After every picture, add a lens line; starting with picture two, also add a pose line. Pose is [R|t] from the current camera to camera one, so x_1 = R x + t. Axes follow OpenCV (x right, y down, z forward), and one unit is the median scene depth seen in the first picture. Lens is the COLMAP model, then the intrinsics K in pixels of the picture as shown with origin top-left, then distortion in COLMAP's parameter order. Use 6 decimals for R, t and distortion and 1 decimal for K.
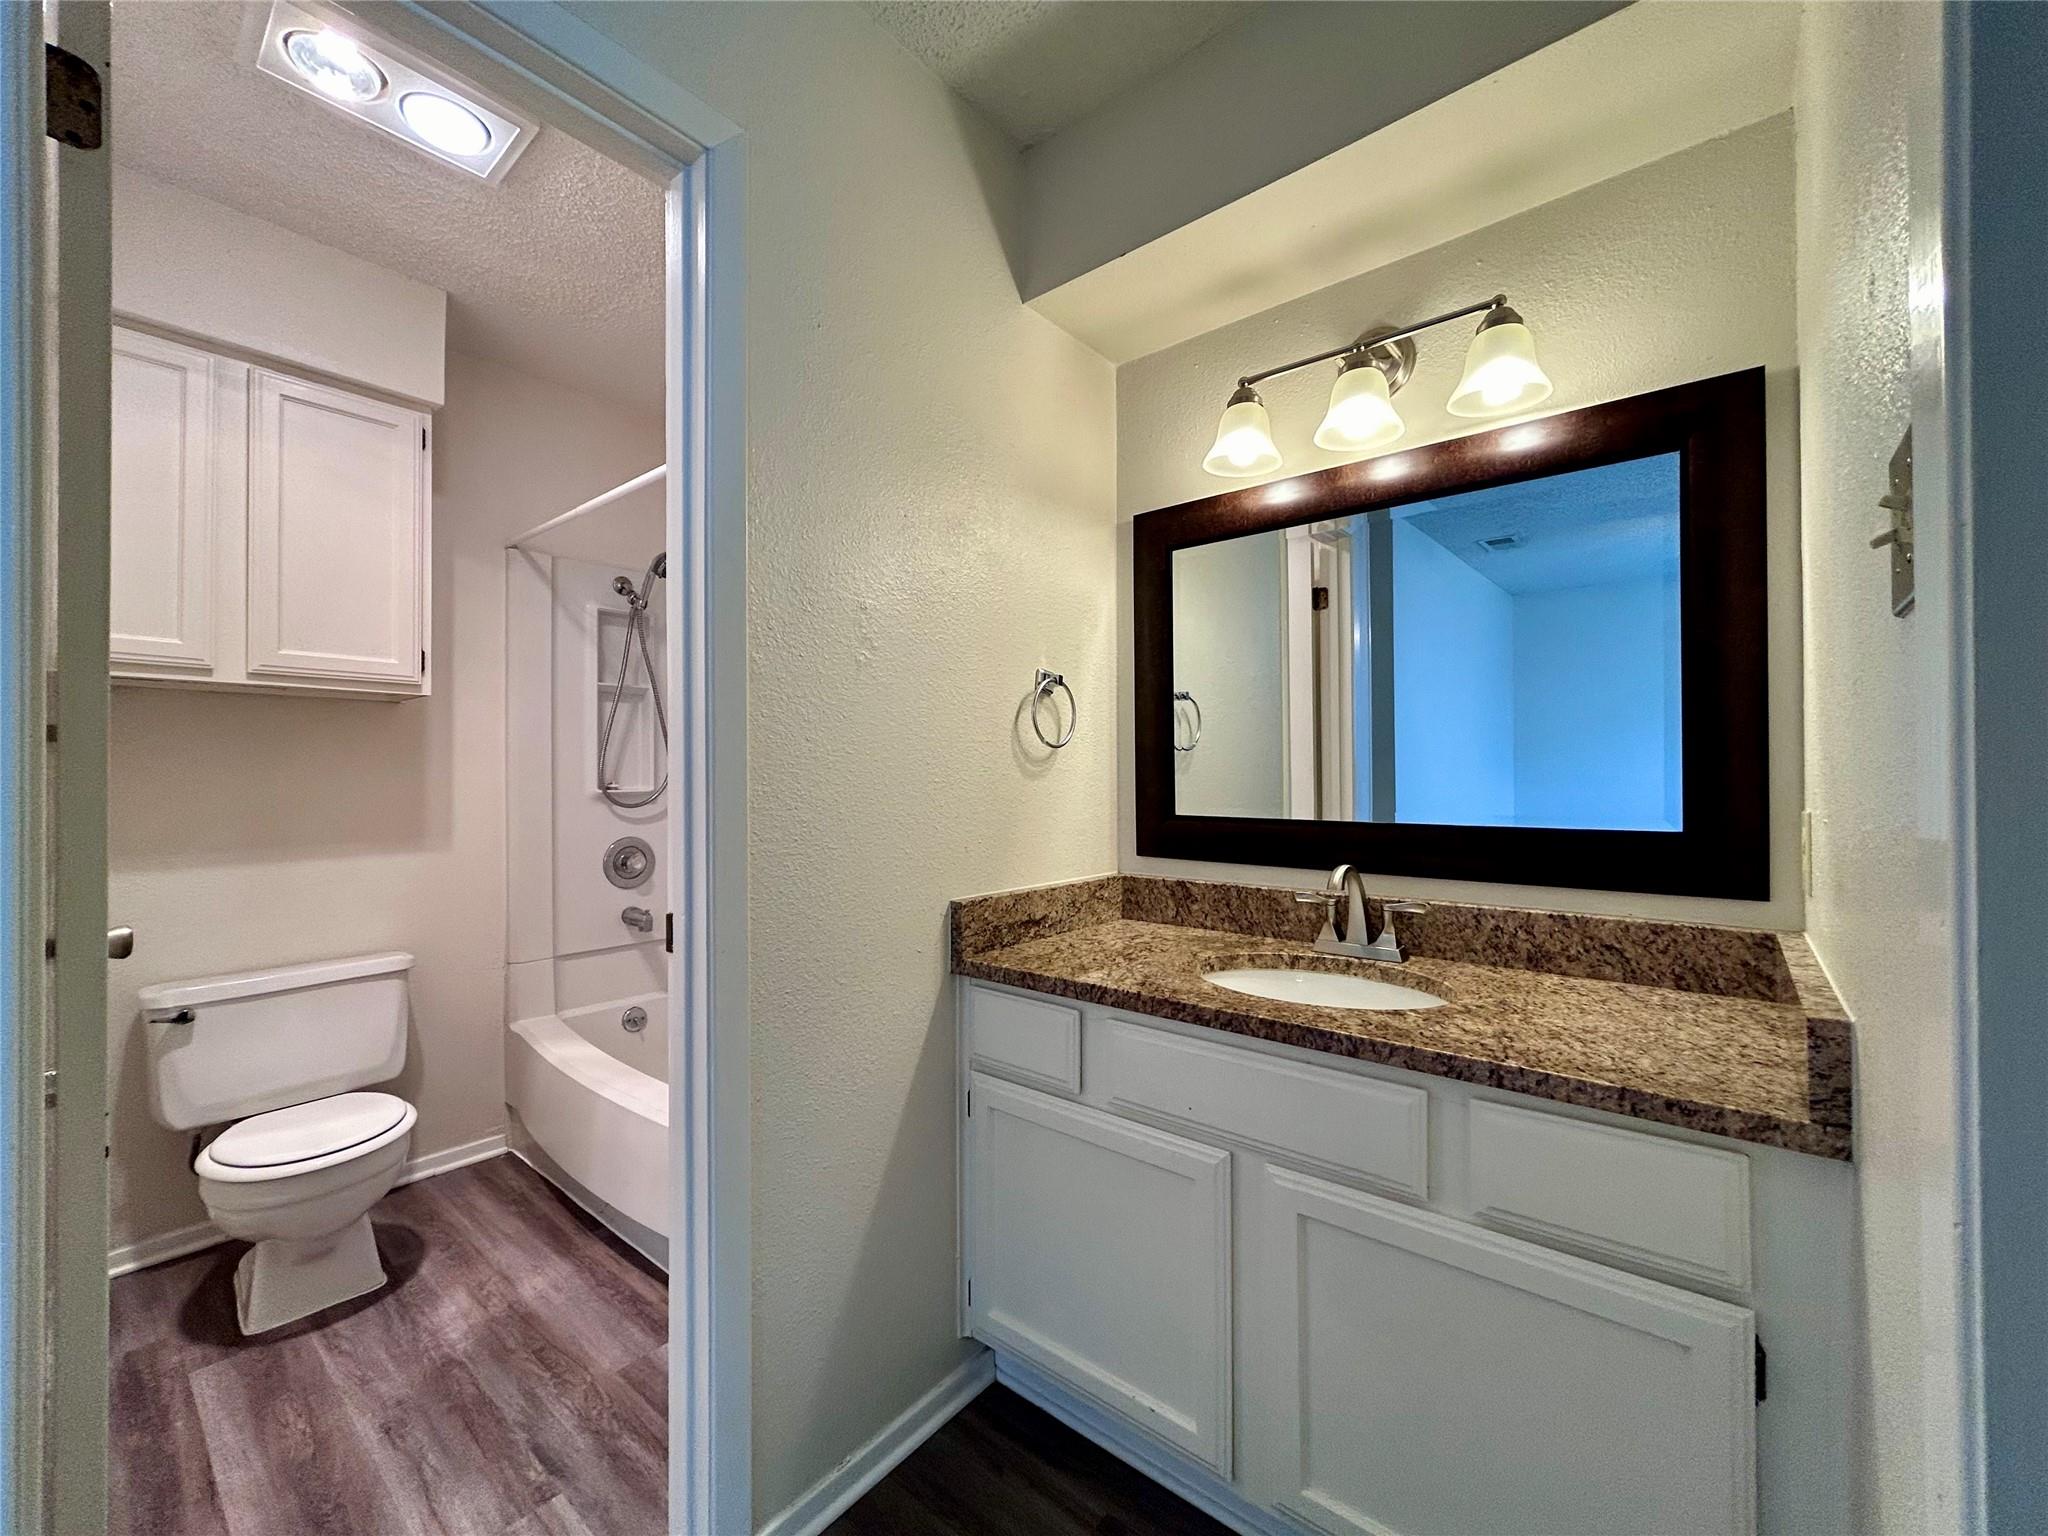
lens RADIAL K [[829.6, 0, 1034.0], [0, 829.6, 767.8], [0, 0, 1]] dist [0.001225, -0.000305]
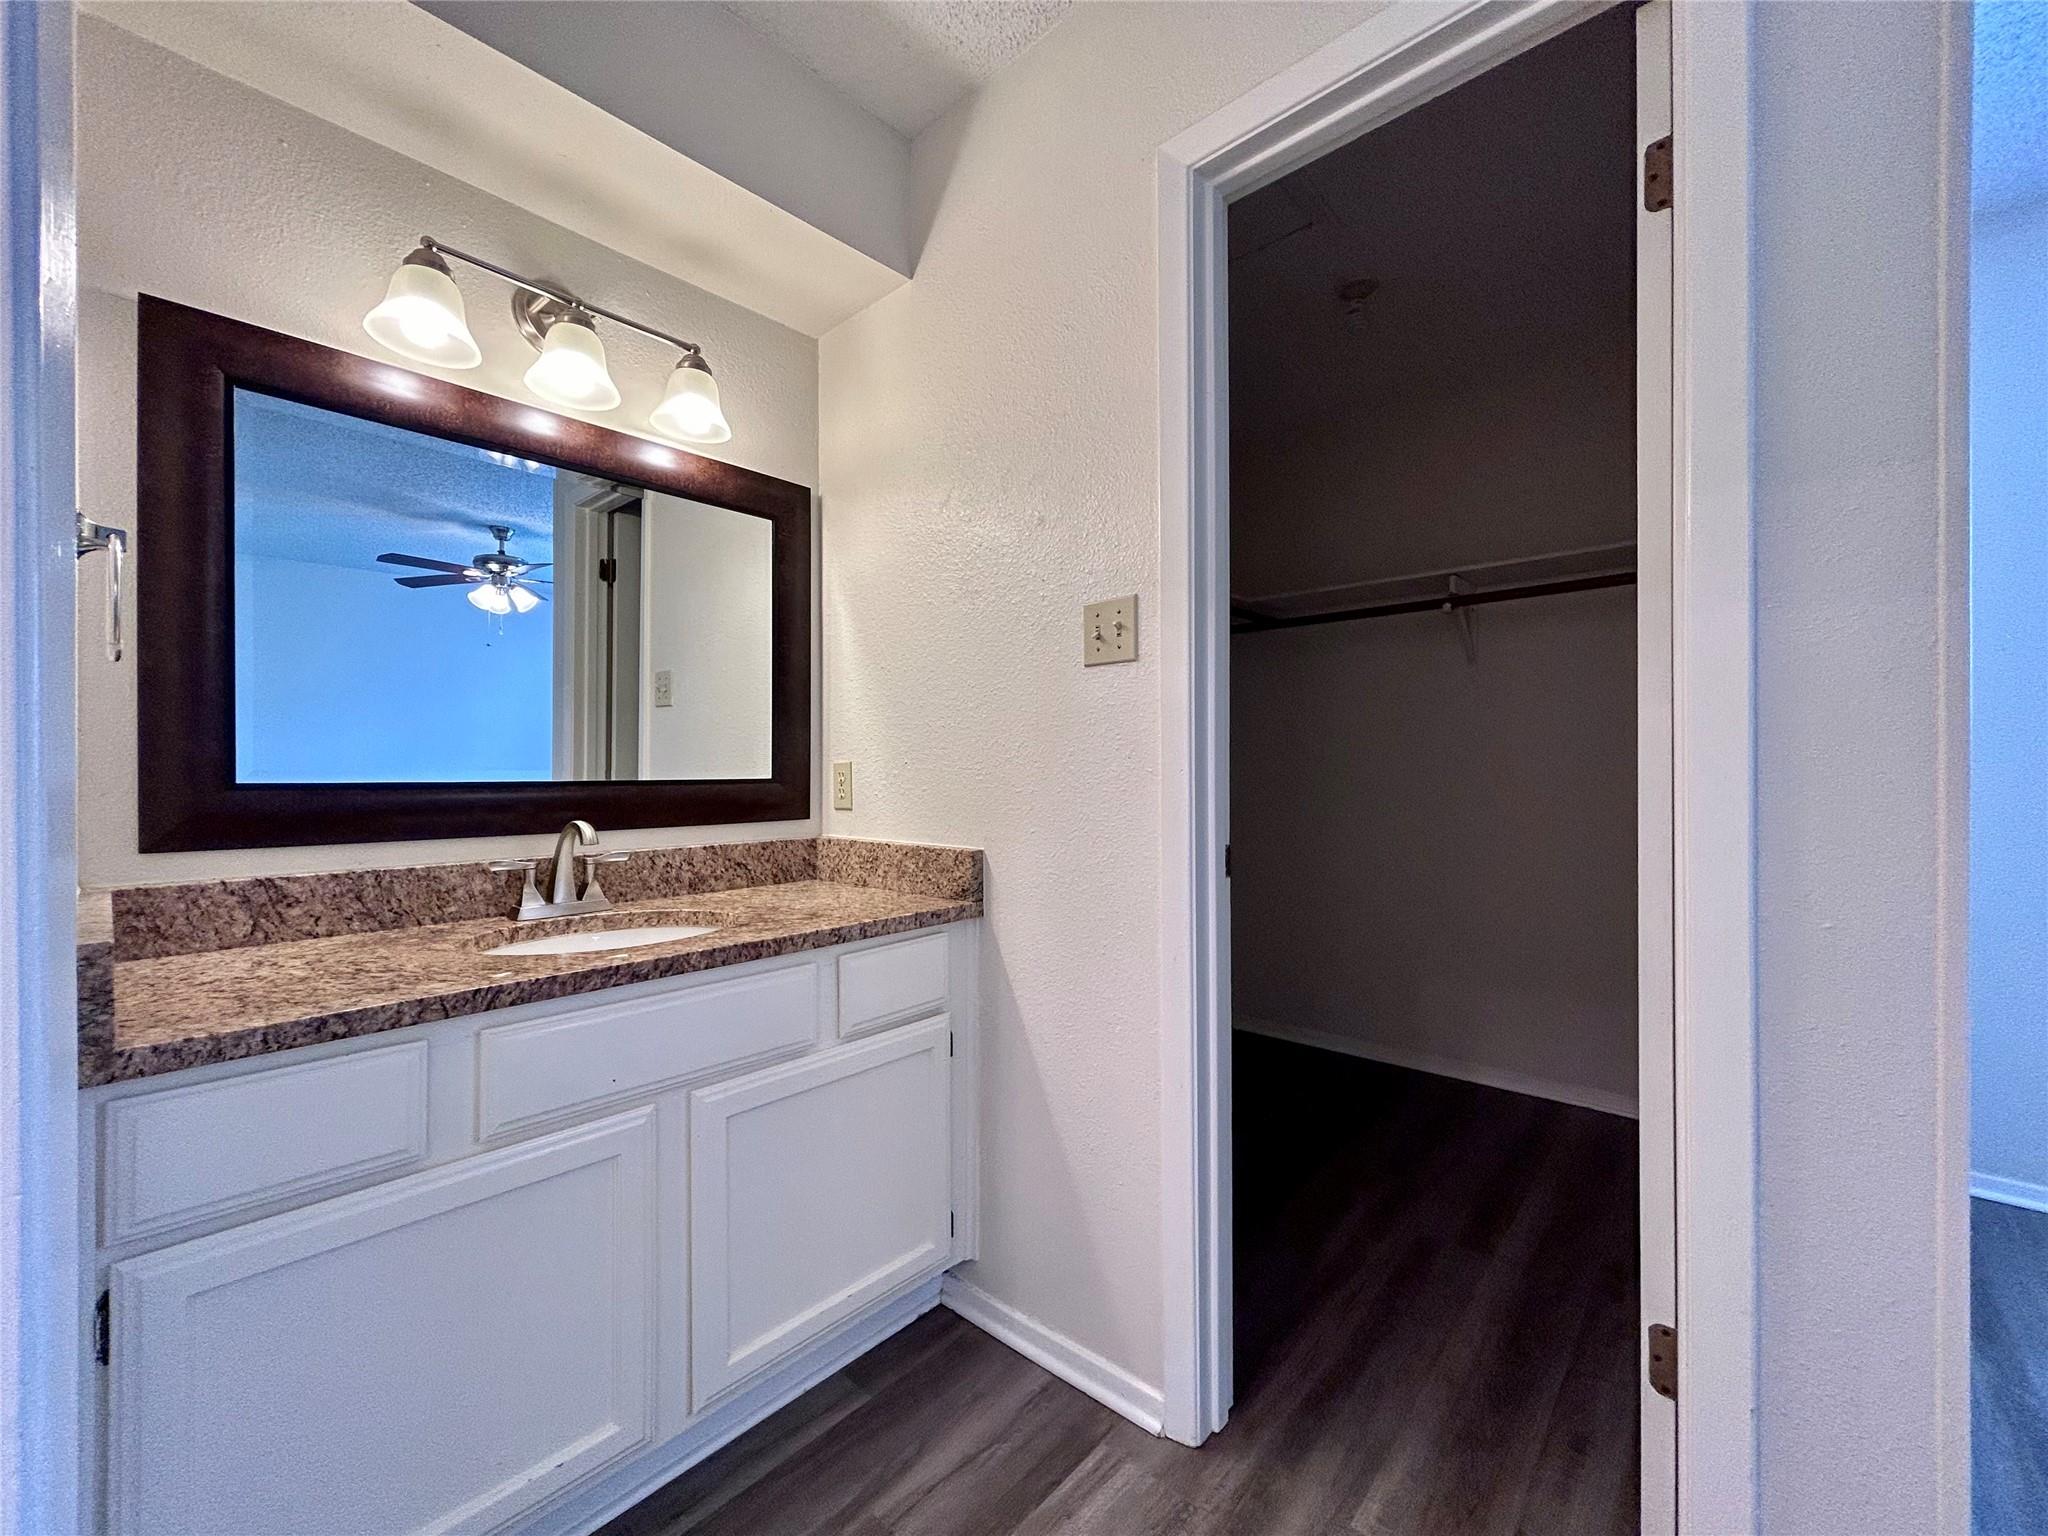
lens RADIAL K [[823.7, 0, 1024.0], [0, 823.7, 768.0], [0, 0, 1]] dist [-0.003304, -0.000247]
pose [[0.045088, 0.006090, 0.998964, -0.600768], [-0.002702, 0.999979, -0.005974, 0.060316], [-0.998979, -0.002430, 0.045103, 0.438361]]
